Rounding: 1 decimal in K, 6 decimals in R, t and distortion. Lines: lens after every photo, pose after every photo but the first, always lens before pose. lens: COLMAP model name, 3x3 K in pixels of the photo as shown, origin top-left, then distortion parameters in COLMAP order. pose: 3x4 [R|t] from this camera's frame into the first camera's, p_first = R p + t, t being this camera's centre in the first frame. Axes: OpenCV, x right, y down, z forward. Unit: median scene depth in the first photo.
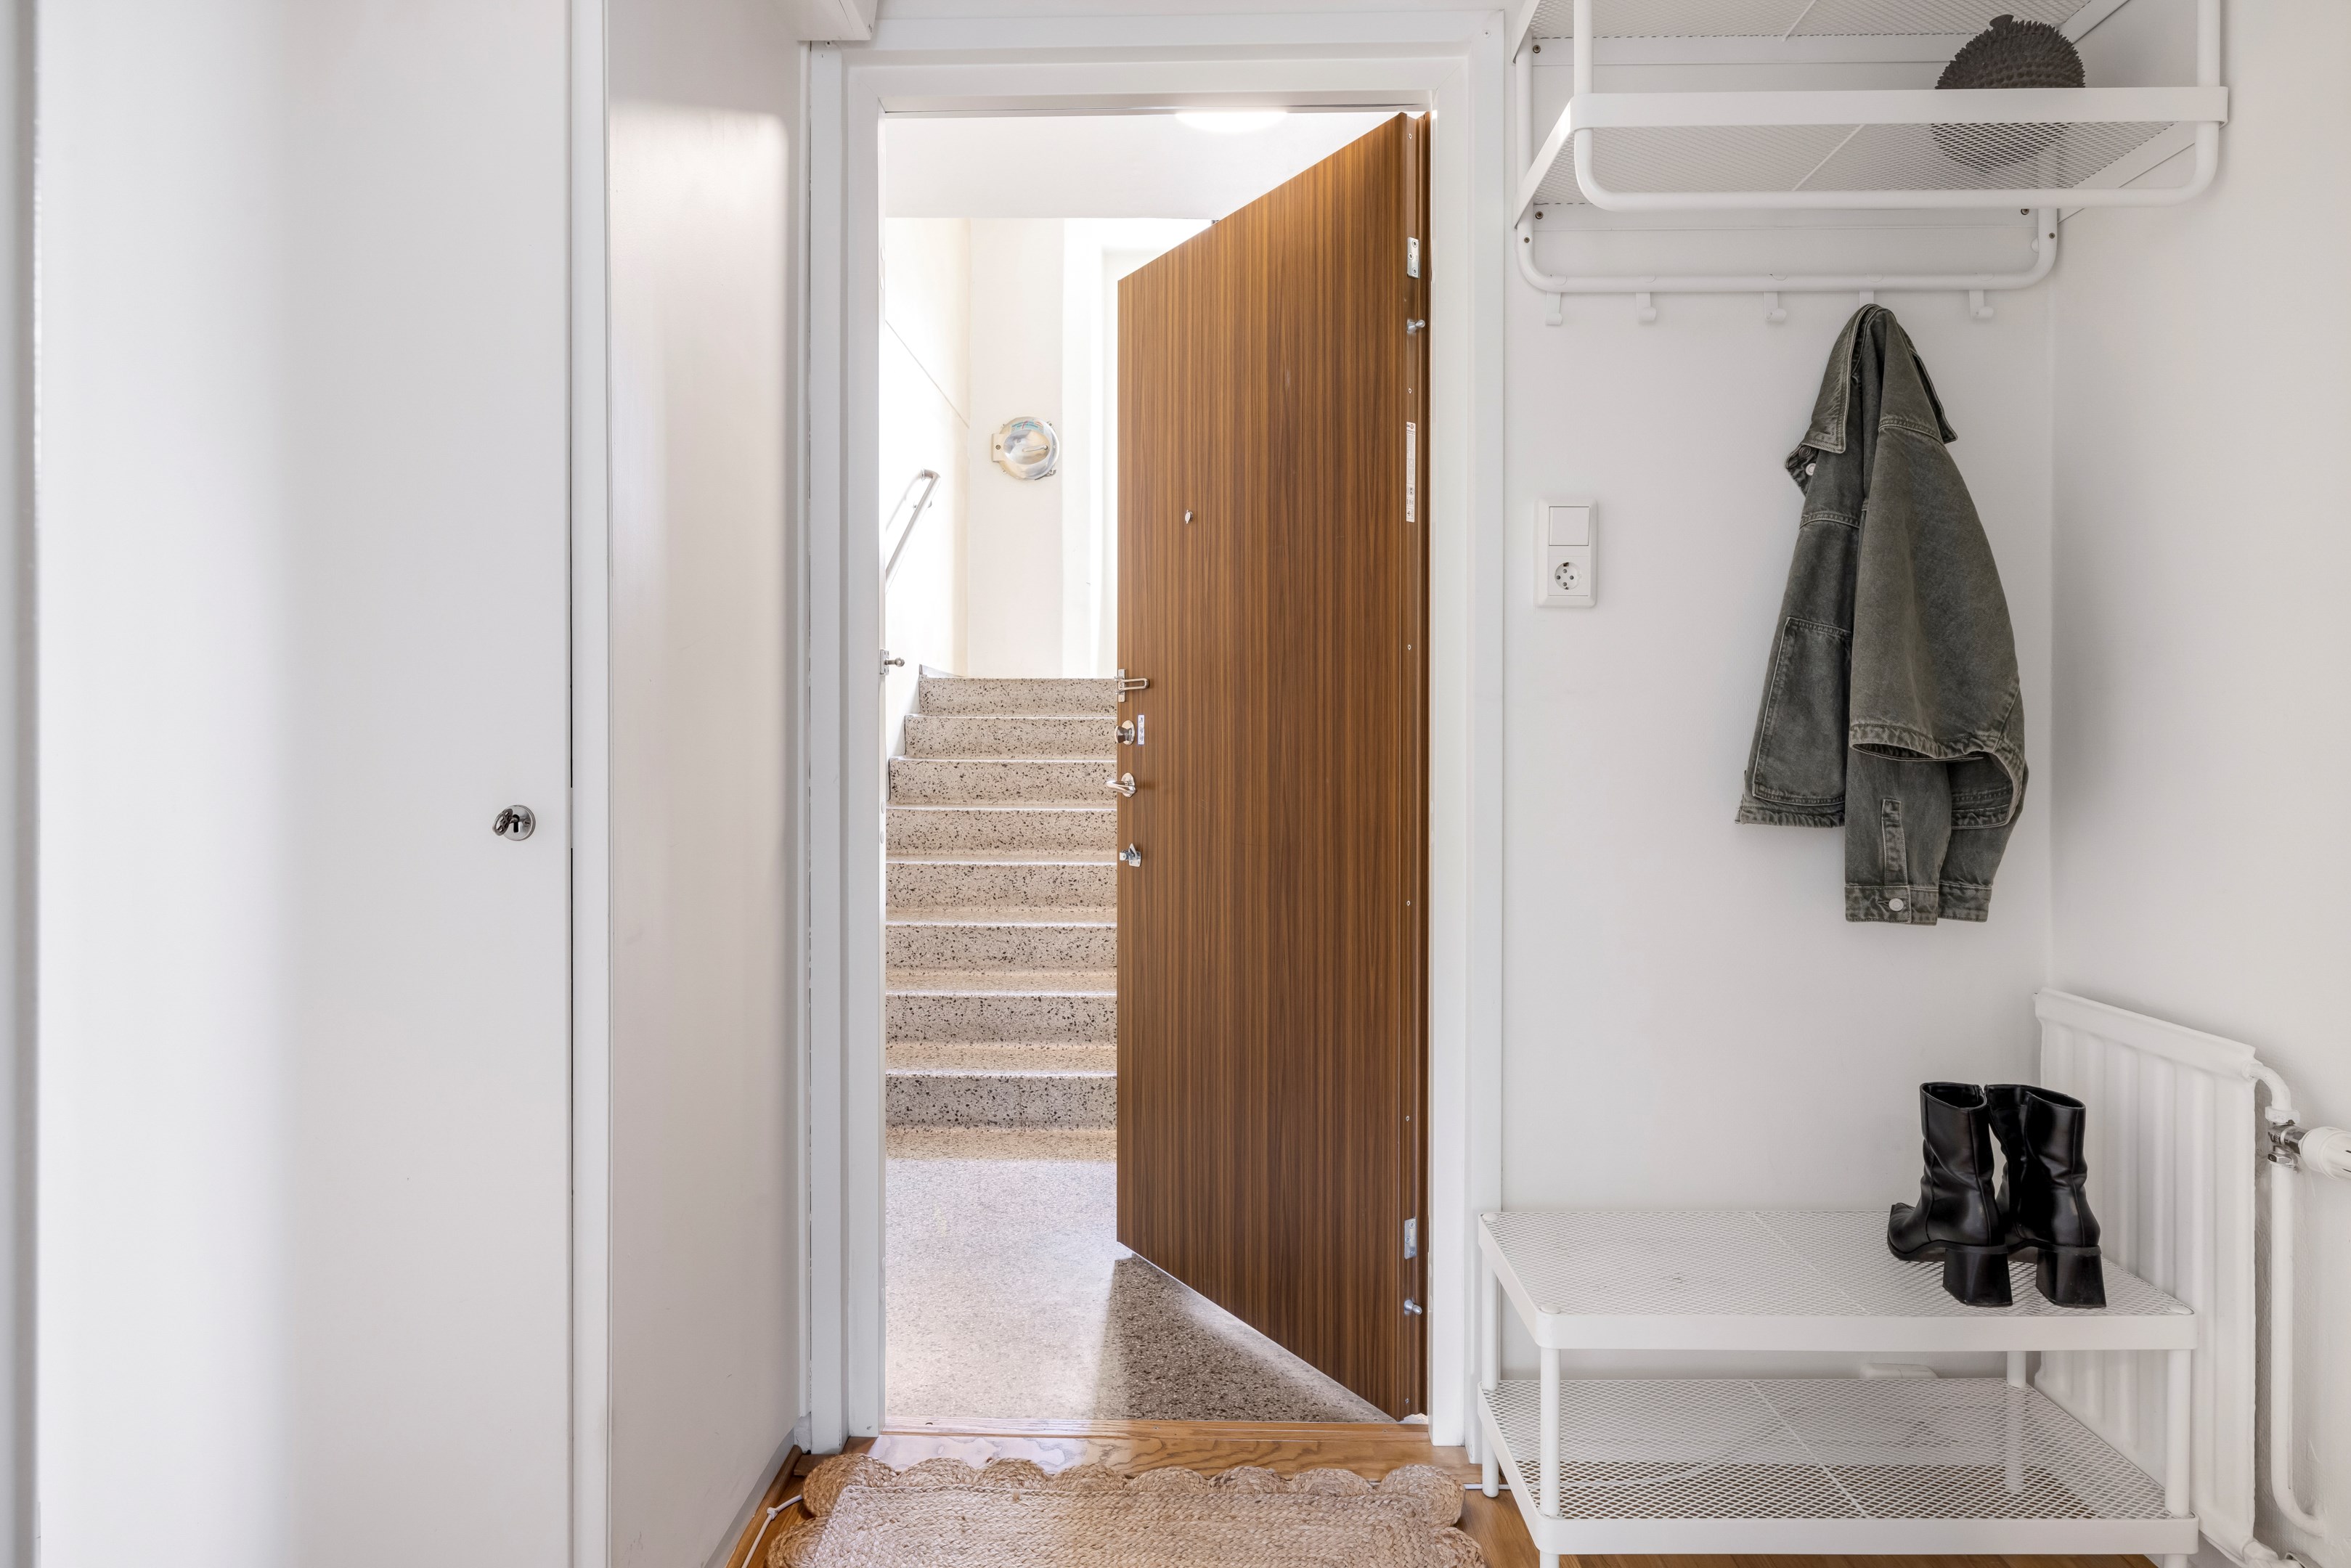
lens RADIAL K [[1692.2, 0, 1186.0], [0, 1692.2, 730.1], [0, 0, 1]] dist [-0.003393, 0.000351]
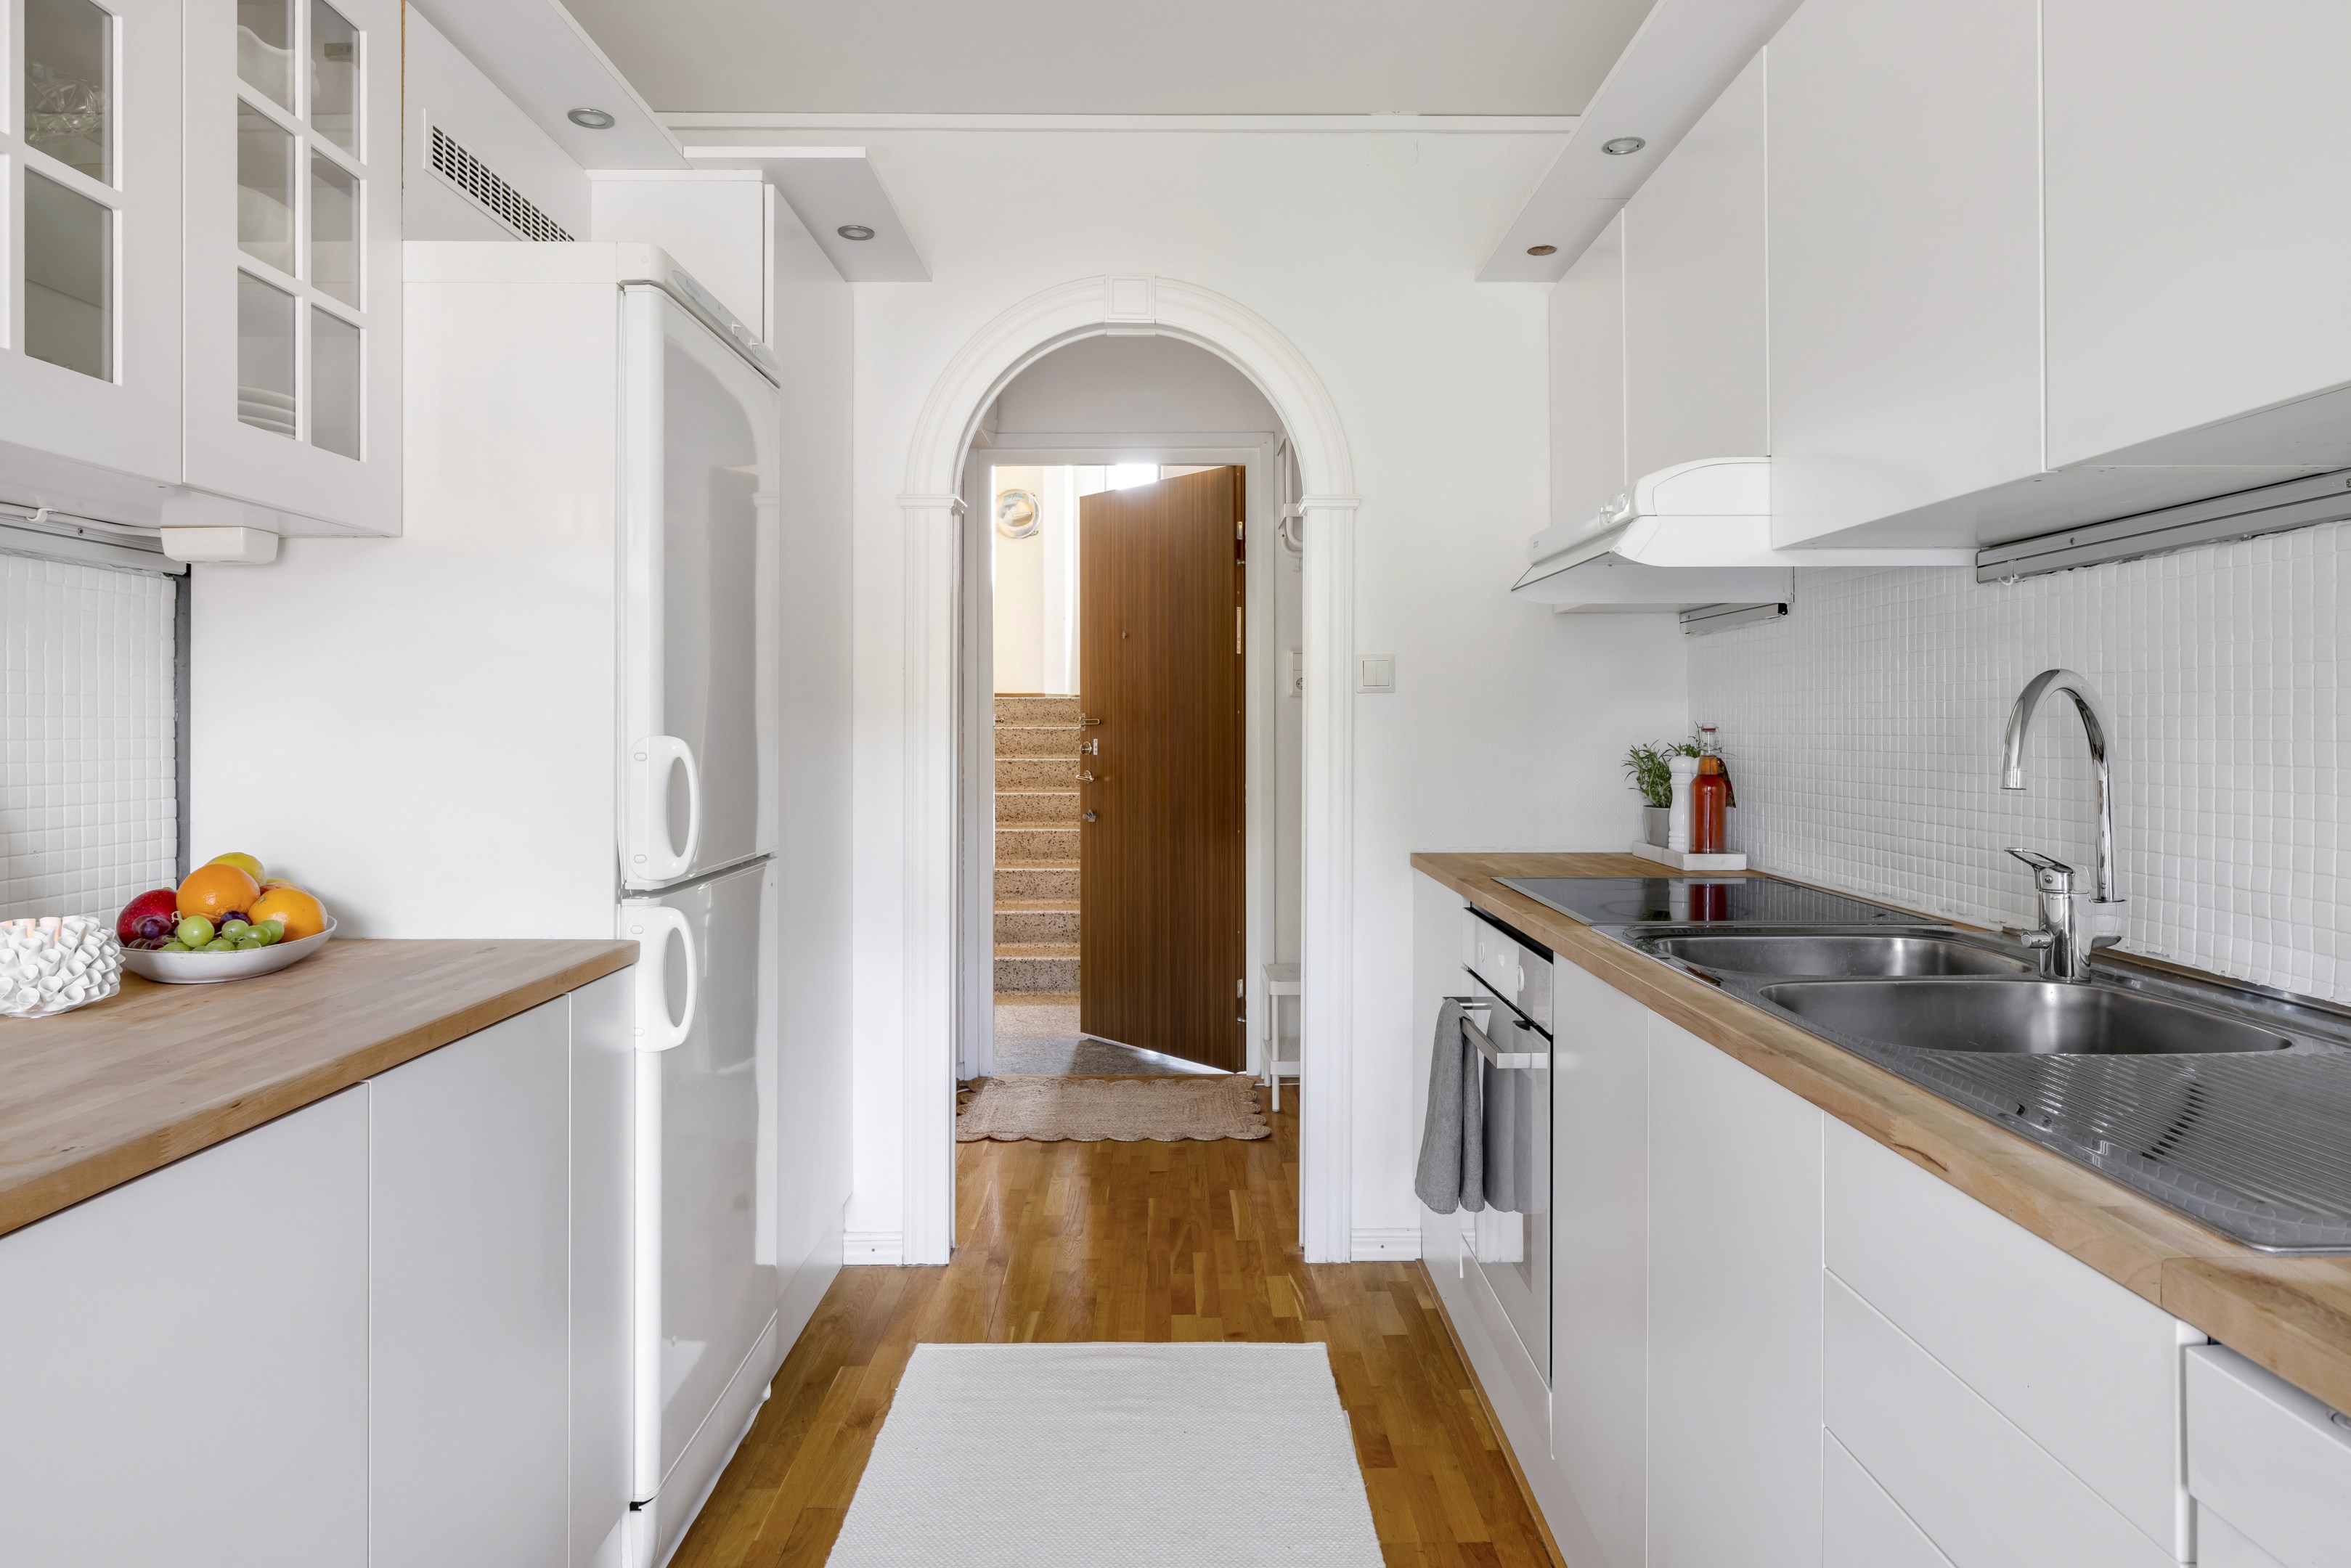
lens RADIAL K [[1692.2, 0, 1186.0], [0, 1692.2, 730.1], [0, 0, 1]] dist [-0.003393, 0.000351]
pose [[0.999725, -0.004001, 0.023110, 0.018534], [0.003863, 0.999974, 0.006033, -0.040087], [-0.023133, -0.005942, 0.999715, -1.146901]]
